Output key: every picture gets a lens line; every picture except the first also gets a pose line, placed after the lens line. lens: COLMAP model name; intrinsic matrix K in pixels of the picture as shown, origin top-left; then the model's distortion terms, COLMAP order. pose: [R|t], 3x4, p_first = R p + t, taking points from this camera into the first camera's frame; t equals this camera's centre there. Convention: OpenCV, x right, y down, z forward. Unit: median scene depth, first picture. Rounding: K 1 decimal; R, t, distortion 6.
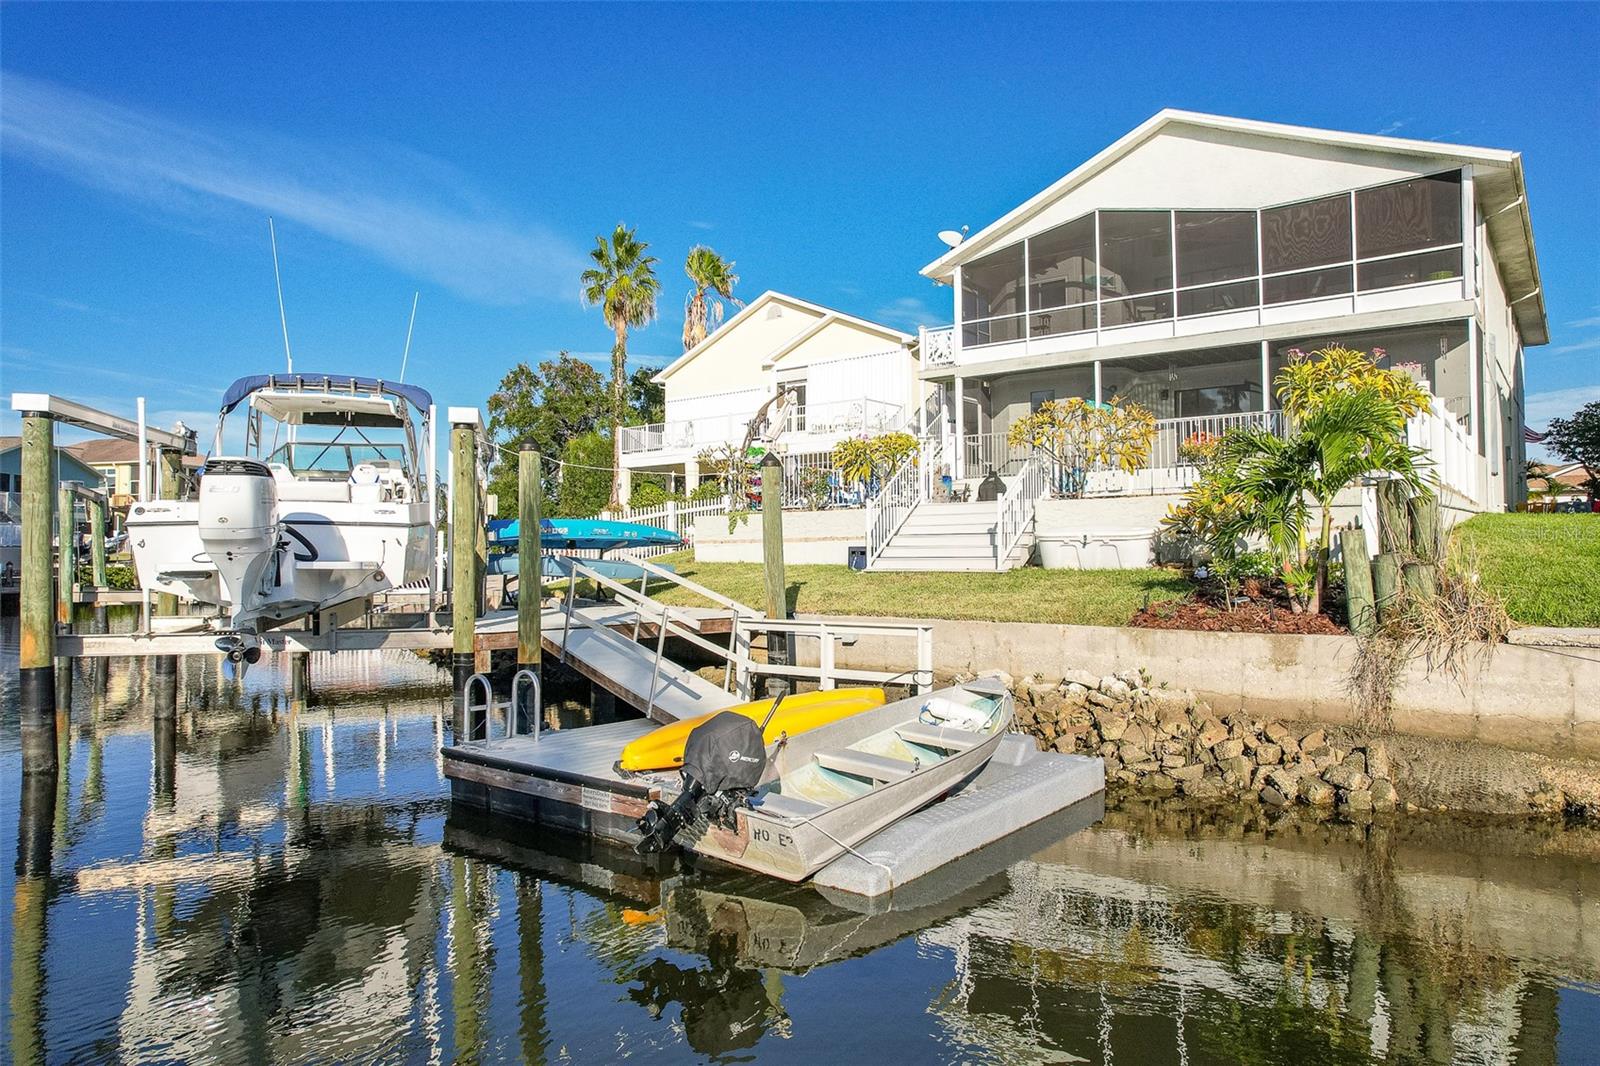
lens RADIAL K [[1021.3, 0, 810.0], [0, 1021.3, 532.7], [0, 0, 1]] dist [-0.078057, 0.071080]
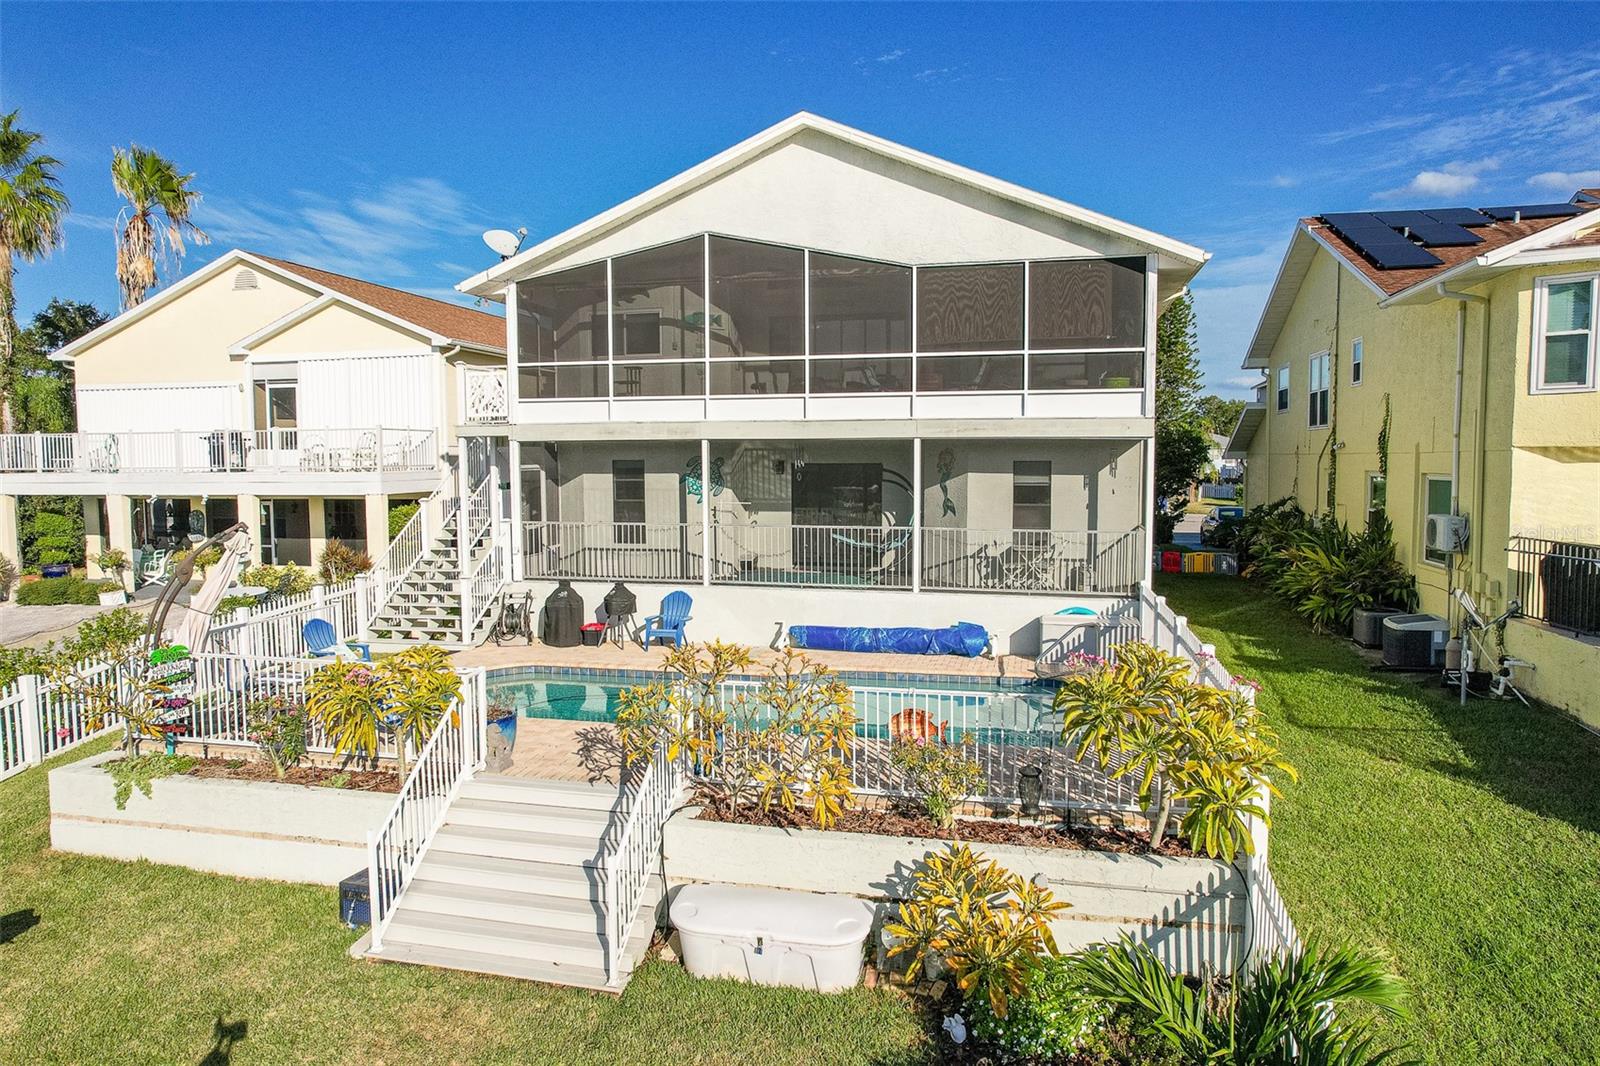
lens RADIAL K [[1021.3, 0, 810.0], [0, 1021.3, 532.7], [0, 0, 1]] dist [-0.078057, 0.071080]
pose [[0.904760, -0.028539, 0.424964, 0.034382], [-0.011540, 0.995744, 0.091439, -0.187808], [-0.425765, -0.087635, 0.900580, 0.309457]]
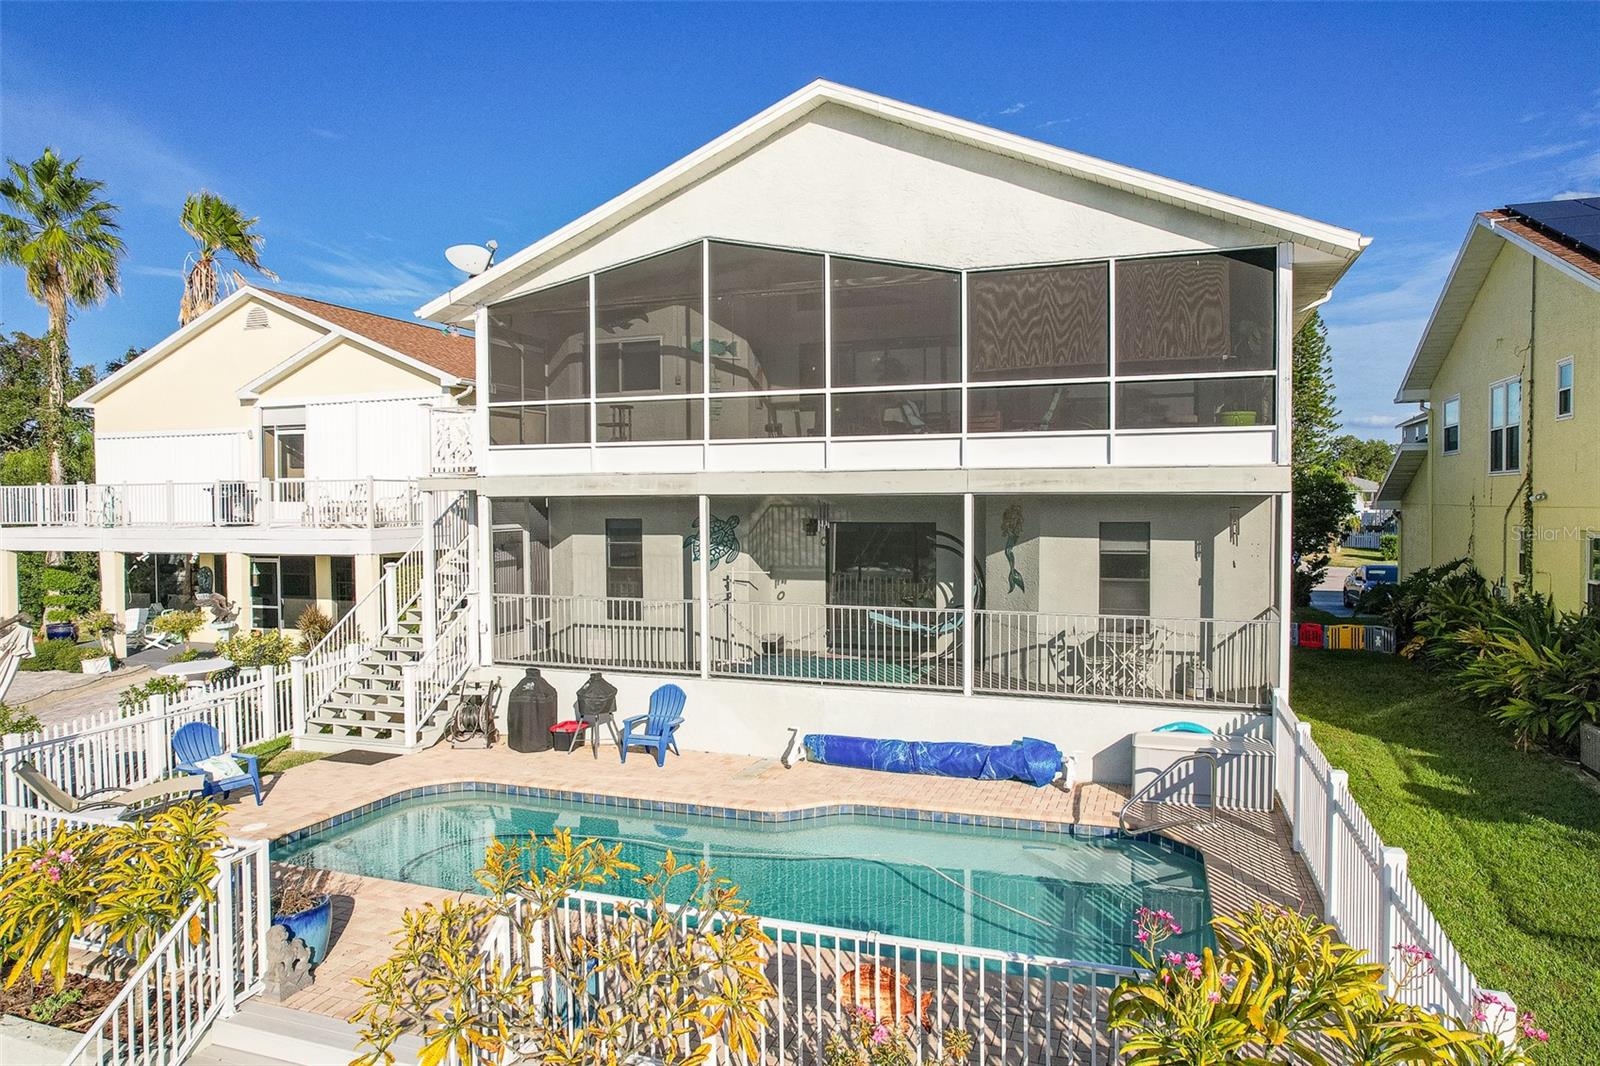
lens RADIAL K [[1021.3, 0, 810.0], [0, 1021.3, 532.7], [0, 0, 1]] dist [-0.078057, 0.071080]
pose [[0.947045, -0.008394, 0.320992, 0.164984], [-0.008217, 0.998697, 0.050361, -0.195999], [-0.320997, -0.050332, 0.945742, 0.450687]]
